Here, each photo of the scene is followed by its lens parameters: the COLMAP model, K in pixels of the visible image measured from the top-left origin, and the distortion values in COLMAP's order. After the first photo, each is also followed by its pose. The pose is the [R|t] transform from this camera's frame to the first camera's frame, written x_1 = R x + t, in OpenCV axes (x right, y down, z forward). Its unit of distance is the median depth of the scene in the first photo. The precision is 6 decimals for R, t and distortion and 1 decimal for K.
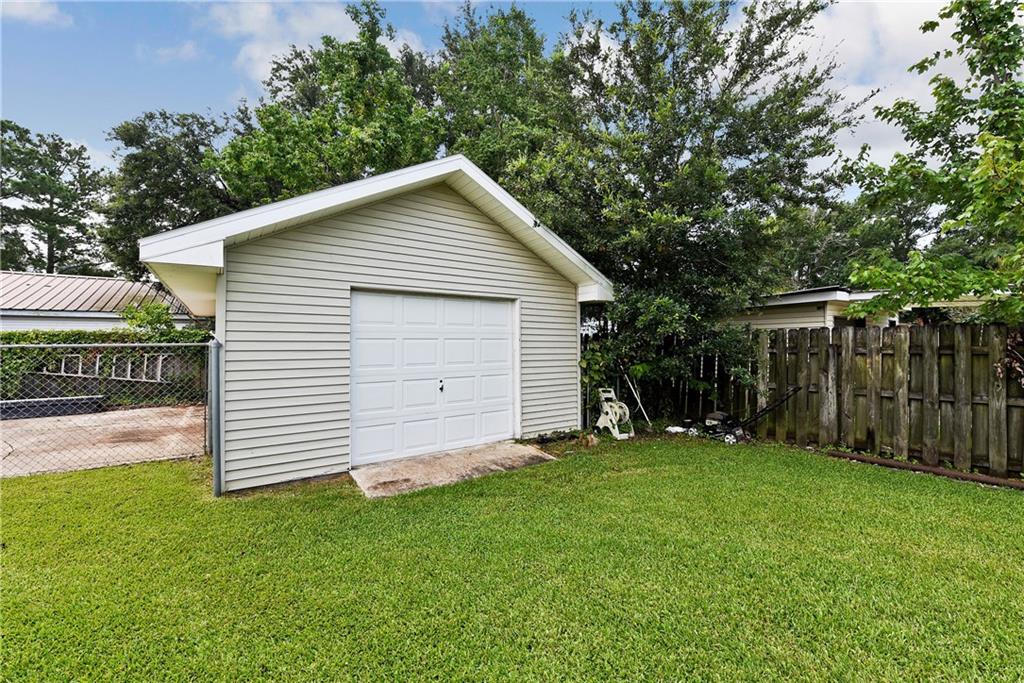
lens RADIAL K [[420.8, 0, 512.0], [0, 420.8, 341.5], [0, 0, 1]] dist [-0.002353, -0.000322]
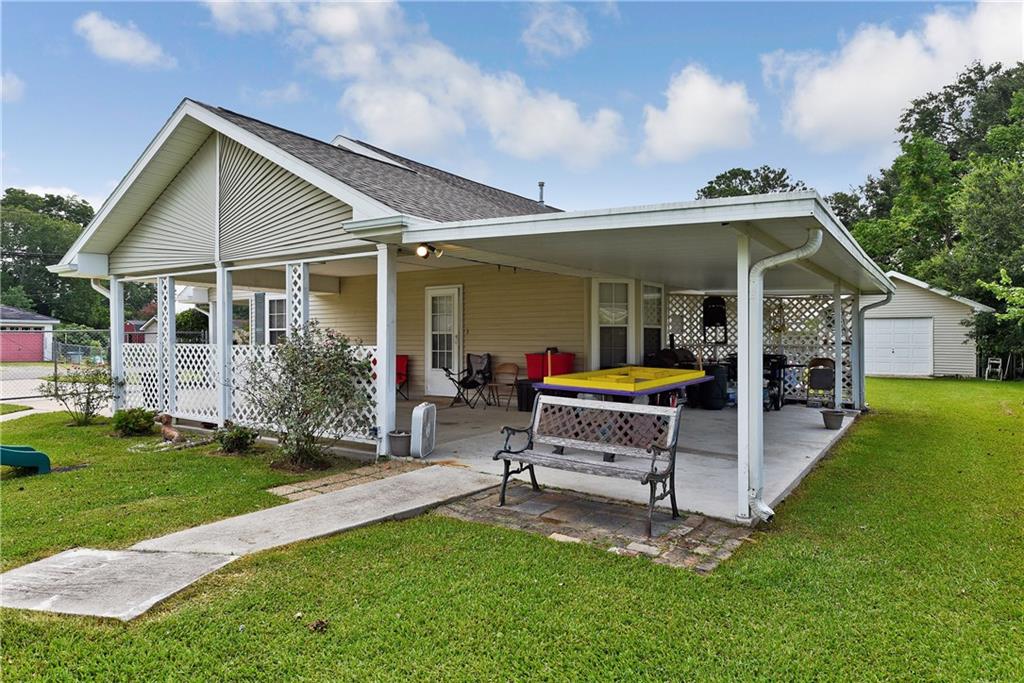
lens RADIAL K [[651.0, 0, 512.0], [0, 651.0, 341.5], [0, 0, 1]] dist [0.036599, 0.000413]
pose [[0.372574, -0.002853, -0.927998, 0.387892], [0.010444, 0.999945, 0.001119, 0.001552], [0.927944, -0.010109, 0.372583, -0.385817]]
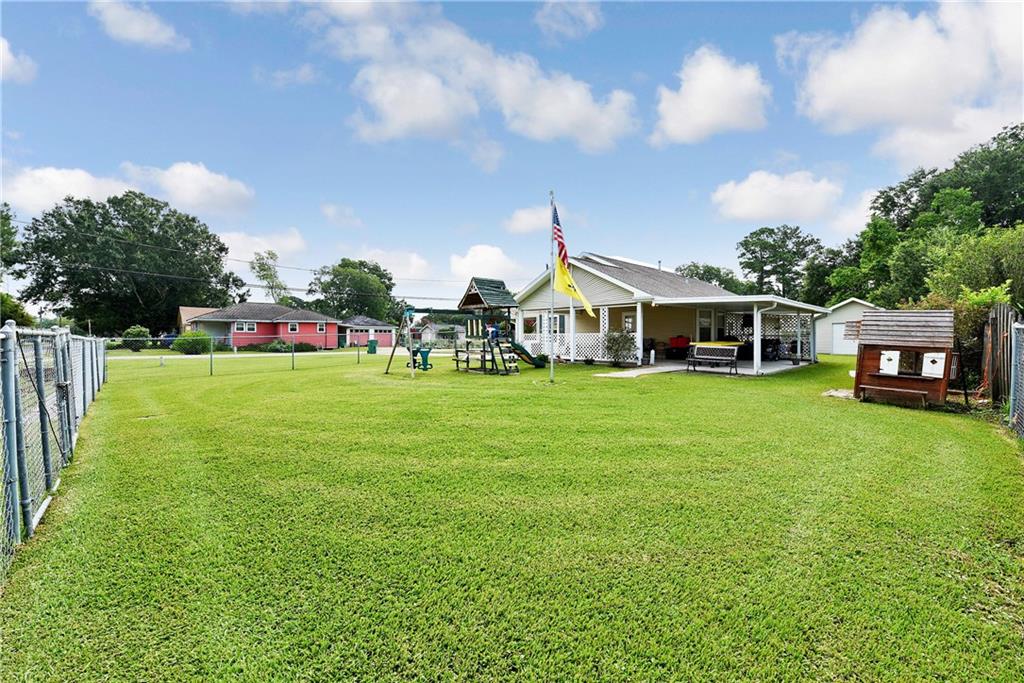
lens RADIAL K [[420.8, 0, 512.0], [0, 420.8, 341.5], [0, 0, 1]] dist [-0.002353, -0.000322]
pose [[0.168473, 0.002163, -0.985704, 0.545807], [0.008289, 0.999959, 0.003611, 0.007298], [0.985671, -0.008779, 0.168448, -0.512934]]
